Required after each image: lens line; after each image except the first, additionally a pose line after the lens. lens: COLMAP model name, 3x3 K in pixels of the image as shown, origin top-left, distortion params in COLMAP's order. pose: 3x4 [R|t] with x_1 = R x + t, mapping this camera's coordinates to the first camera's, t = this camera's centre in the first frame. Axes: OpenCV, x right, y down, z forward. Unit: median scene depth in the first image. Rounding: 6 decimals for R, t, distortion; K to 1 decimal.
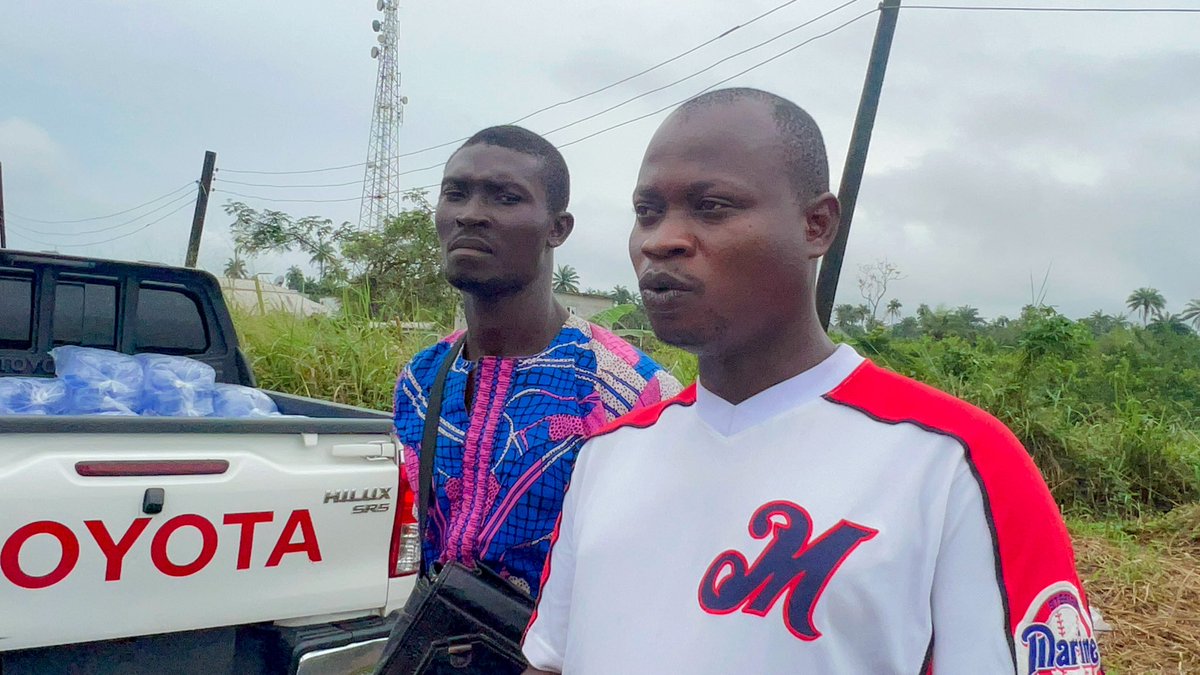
lens RADIAL K [[991.0, 0, 579.7], [0, 991.0, 333.4], [0, 0, 1]] dist [0.011458, -0.001962]
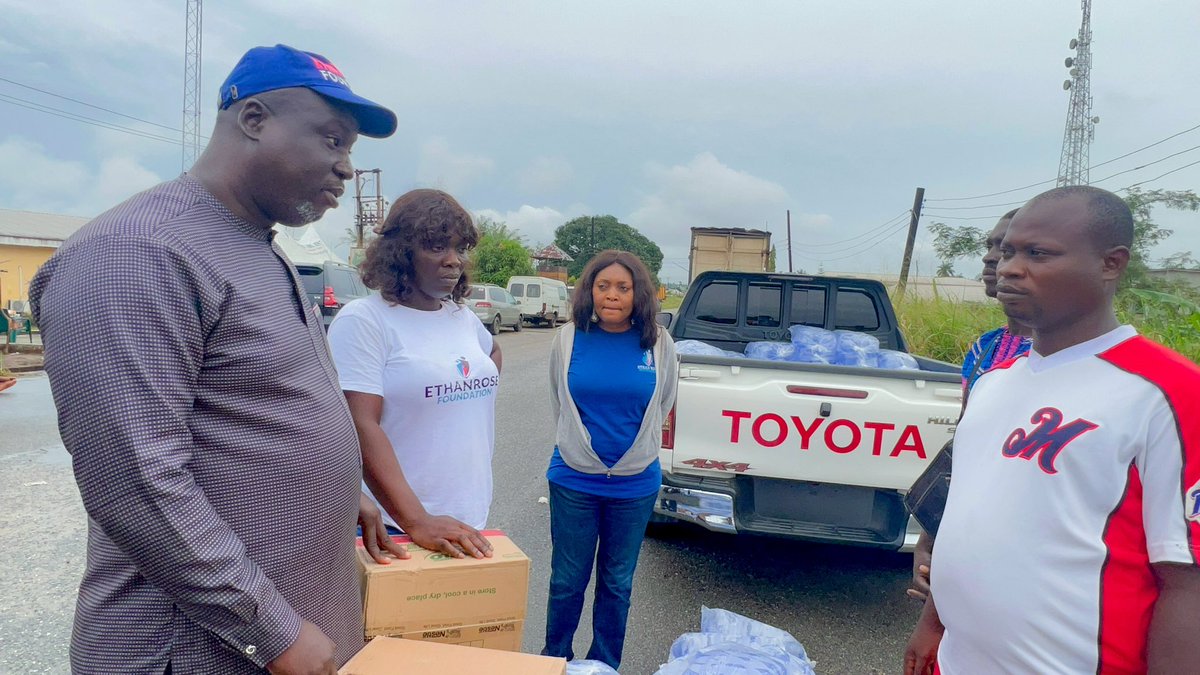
lens RADIAL K [[712.6, 0, 600.0], [0, 712.6, 337.5], [0, 0, 1]] dist [-0.004304, -0.003149]
pose [[0.702460, 0.021938, -0.711385, 0.150781], [-0.002006, 0.999582, 0.028844, -0.001356], [0.711720, -0.018835, 0.702211, -0.156261]]
